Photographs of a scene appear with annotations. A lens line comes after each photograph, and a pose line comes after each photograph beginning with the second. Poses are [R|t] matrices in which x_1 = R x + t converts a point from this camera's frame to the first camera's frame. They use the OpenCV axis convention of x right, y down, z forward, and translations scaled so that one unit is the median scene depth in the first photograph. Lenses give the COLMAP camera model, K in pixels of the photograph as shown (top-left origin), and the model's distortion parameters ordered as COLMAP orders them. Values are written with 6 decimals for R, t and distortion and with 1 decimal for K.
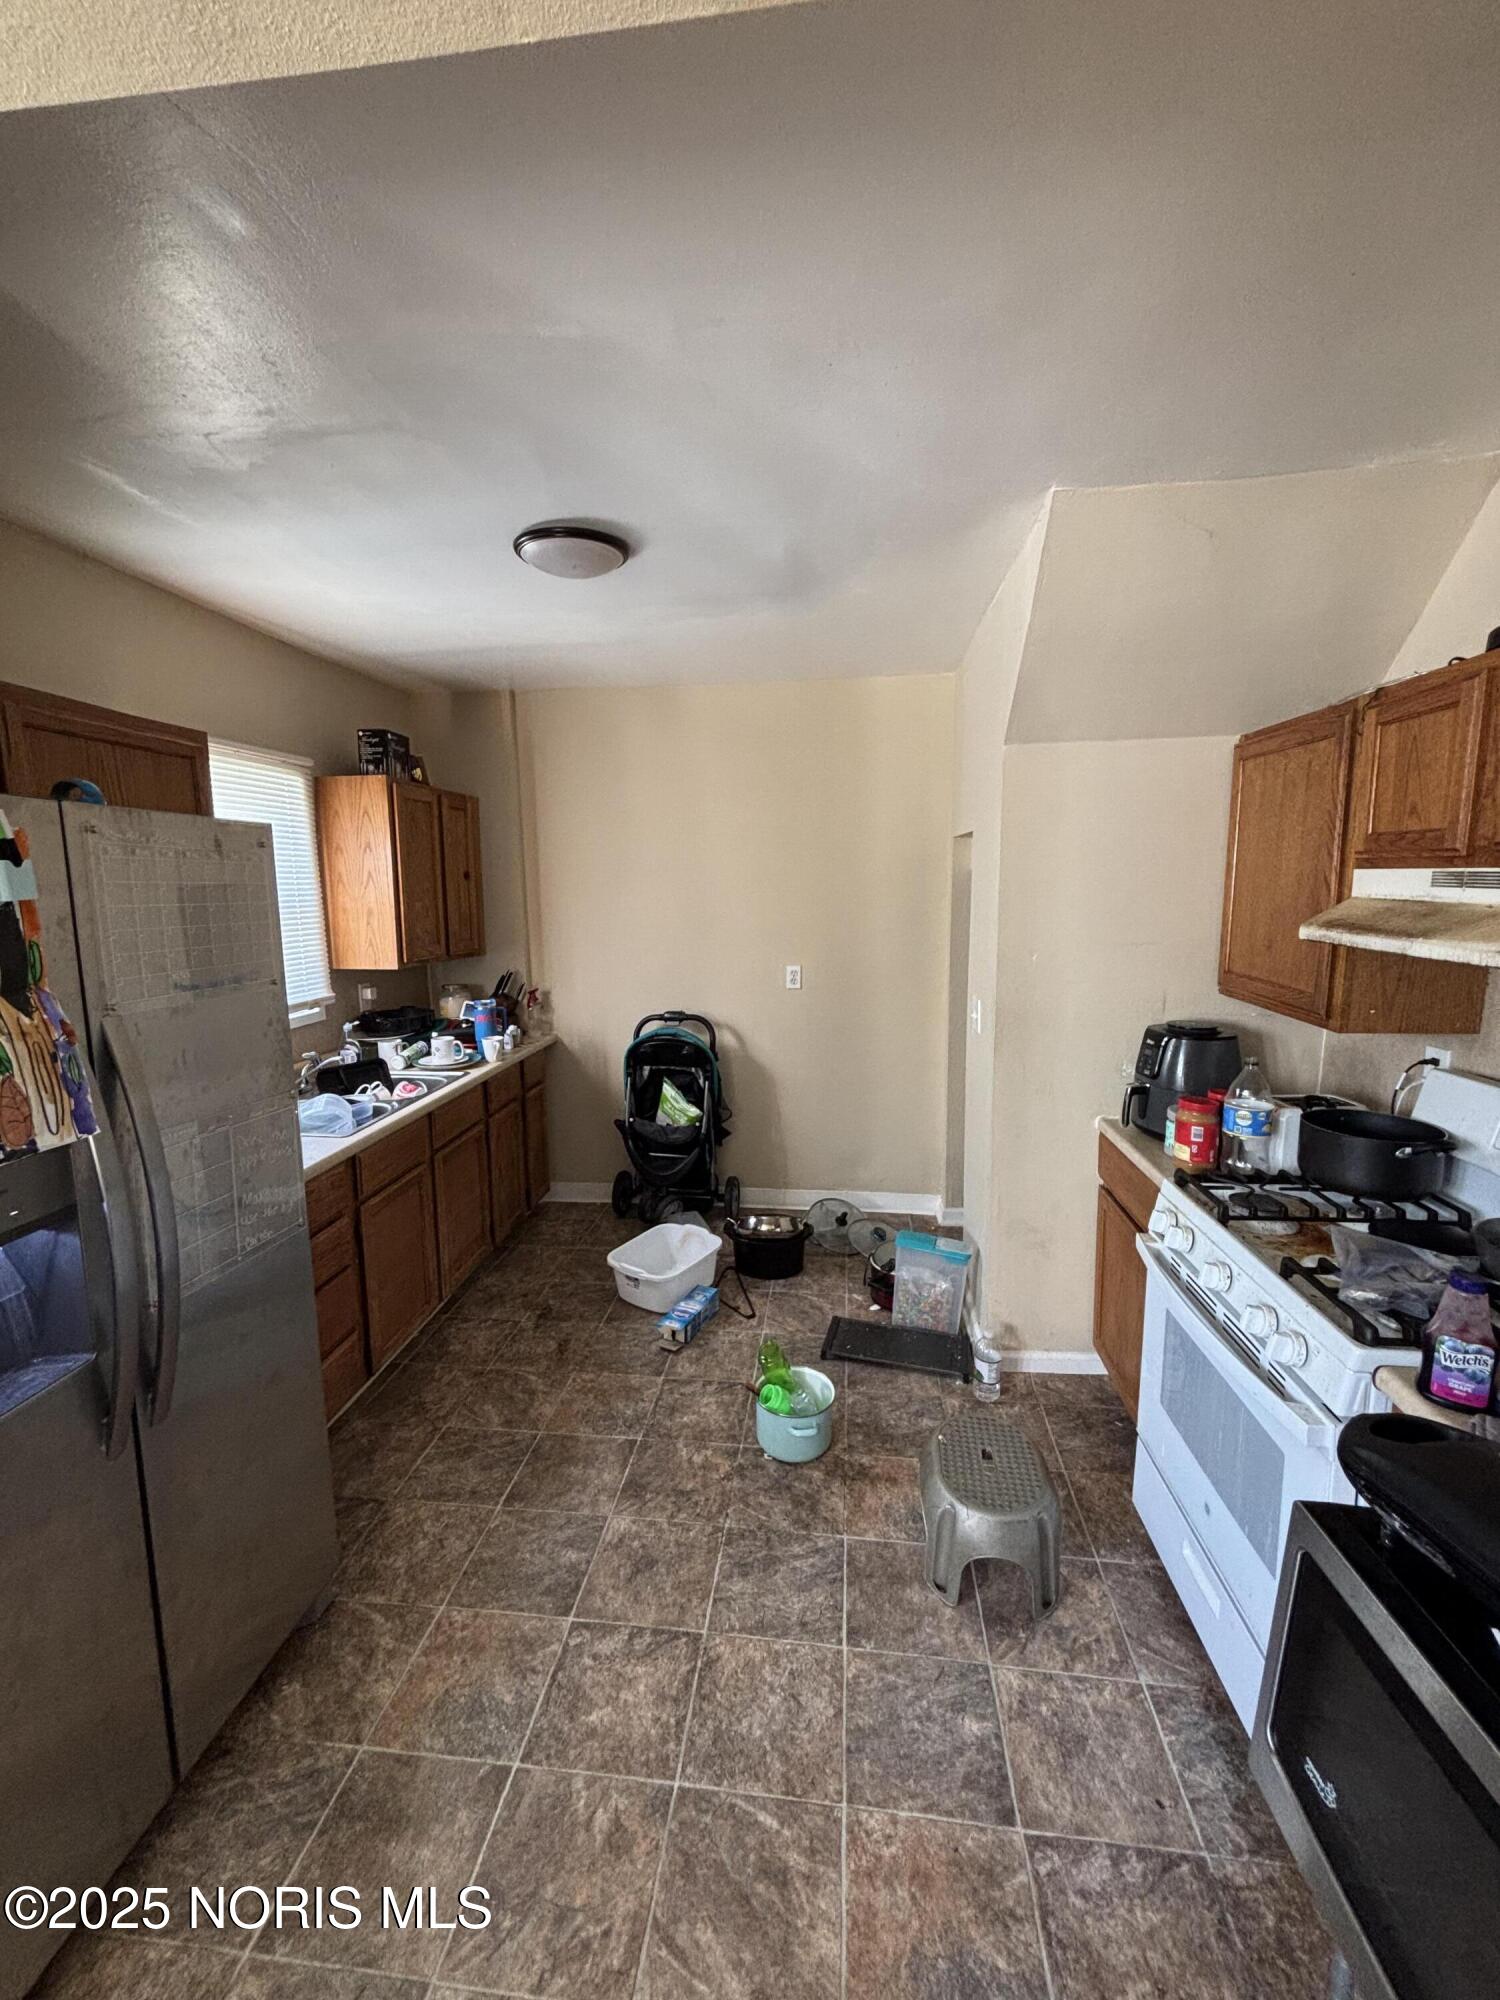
lens RADIAL K [[807.2, 0, 748.8], [0, 807.2, 992.7], [0, 0, 1]] dist [-0.000451, 0.000119]
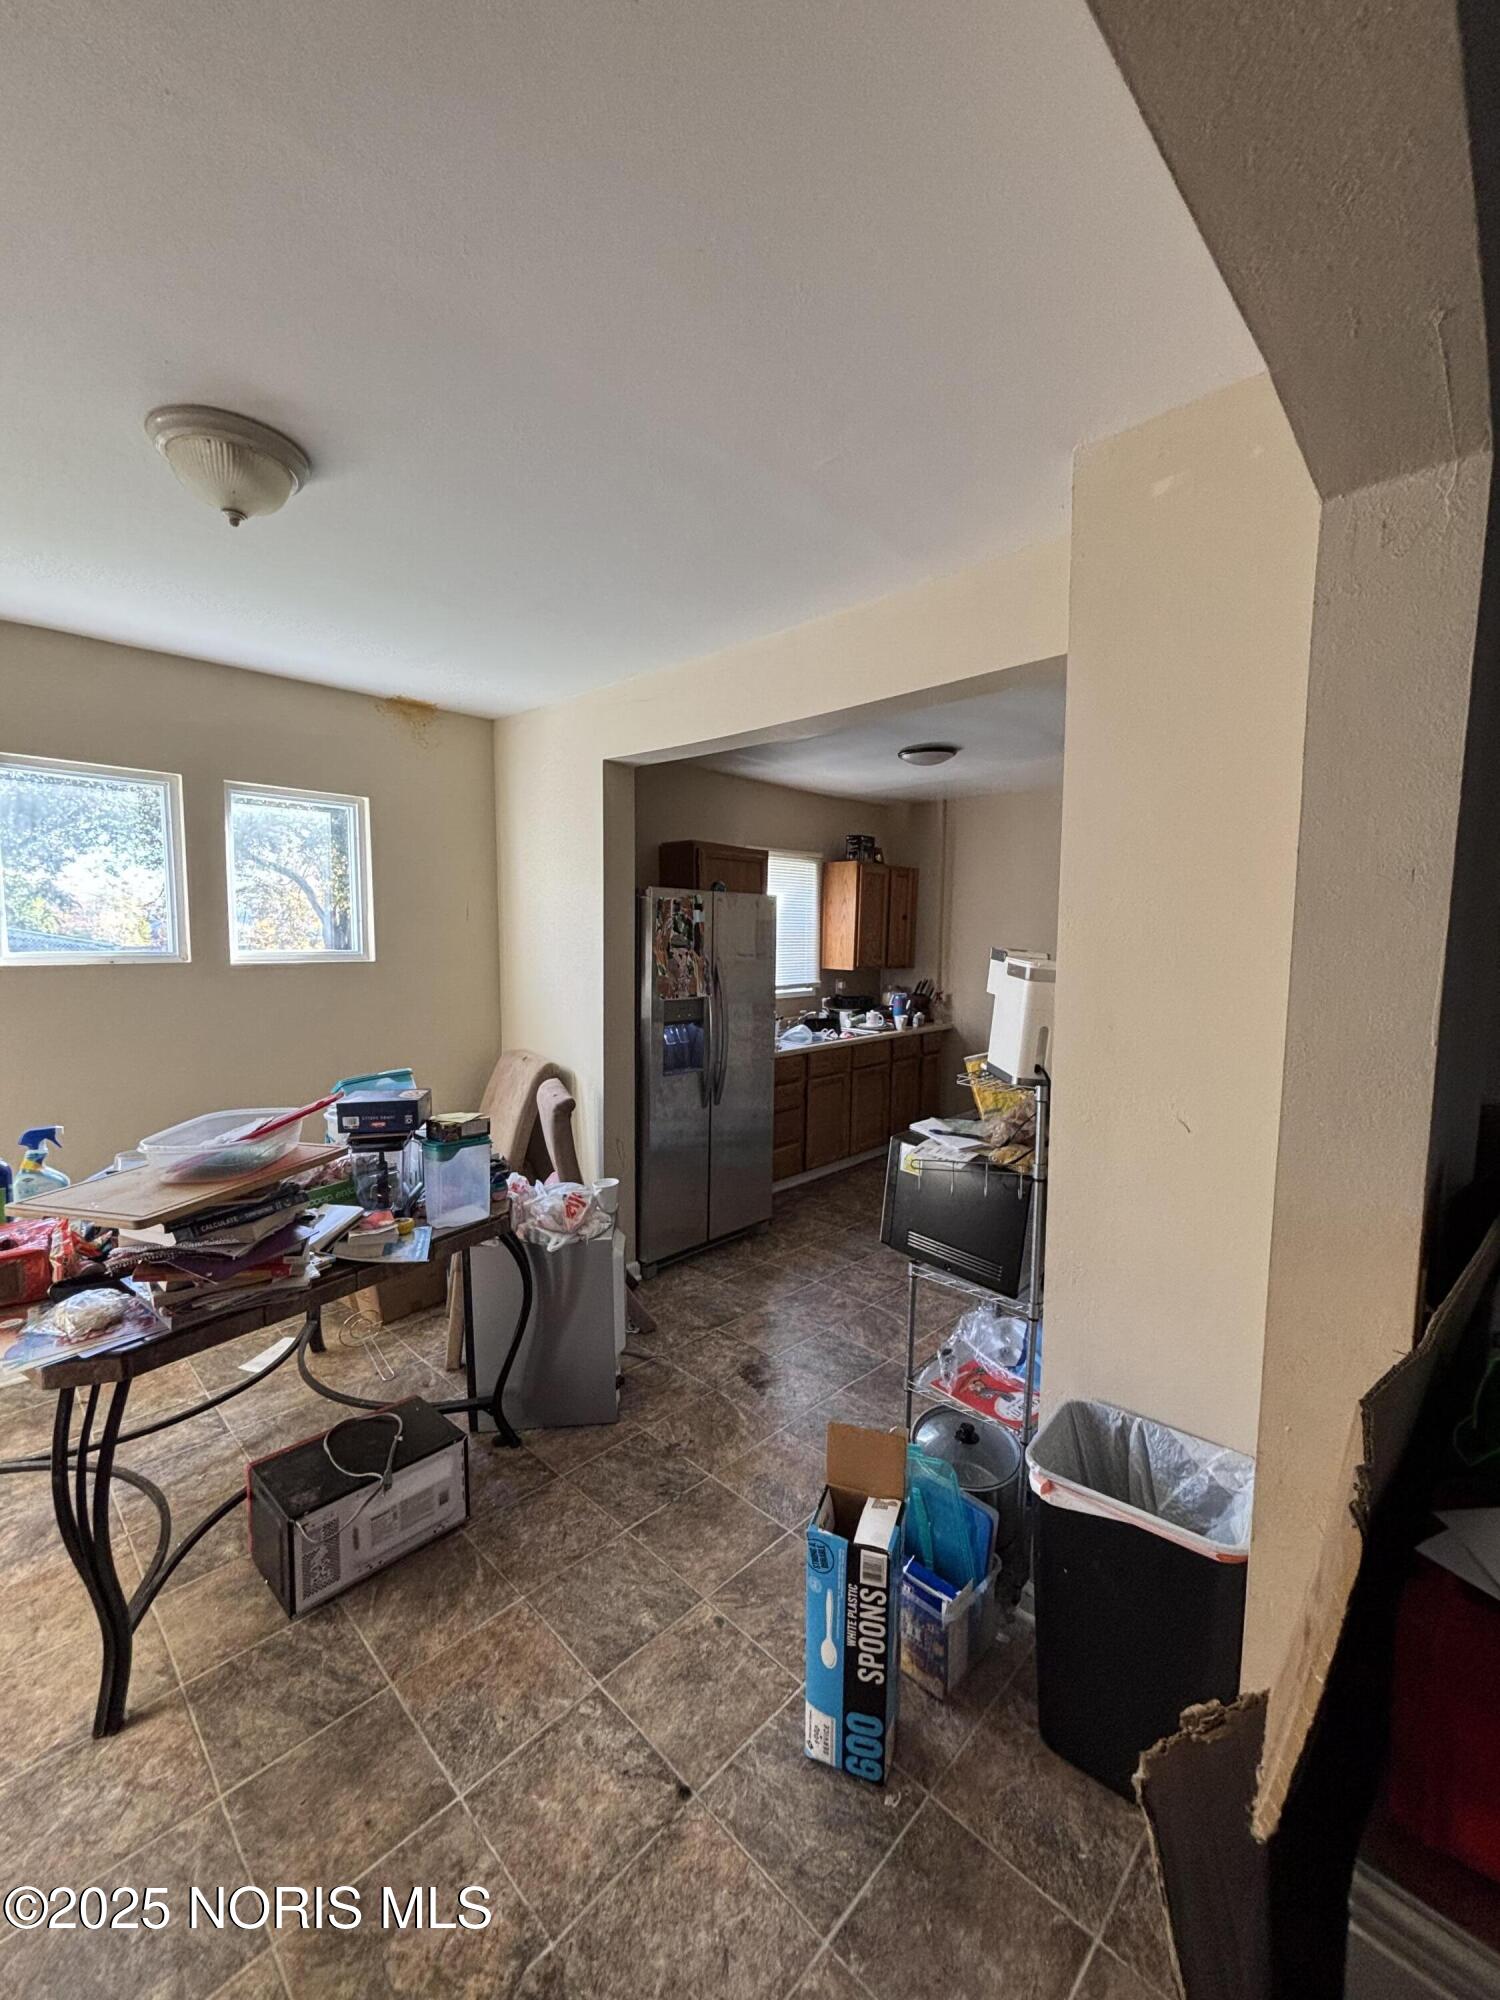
lens RADIAL K [[807.2, 0, 745.6], [0, 807.2, 998.6], [0, 0, 1]] dist [-0.000451, 0.000119]
pose [[0.790112, 0.077234, -0.608077, 0.454286], [-0.104450, 0.994486, -0.009405, 0.073684], [0.603998, 0.070945, 0.793822, -0.530607]]
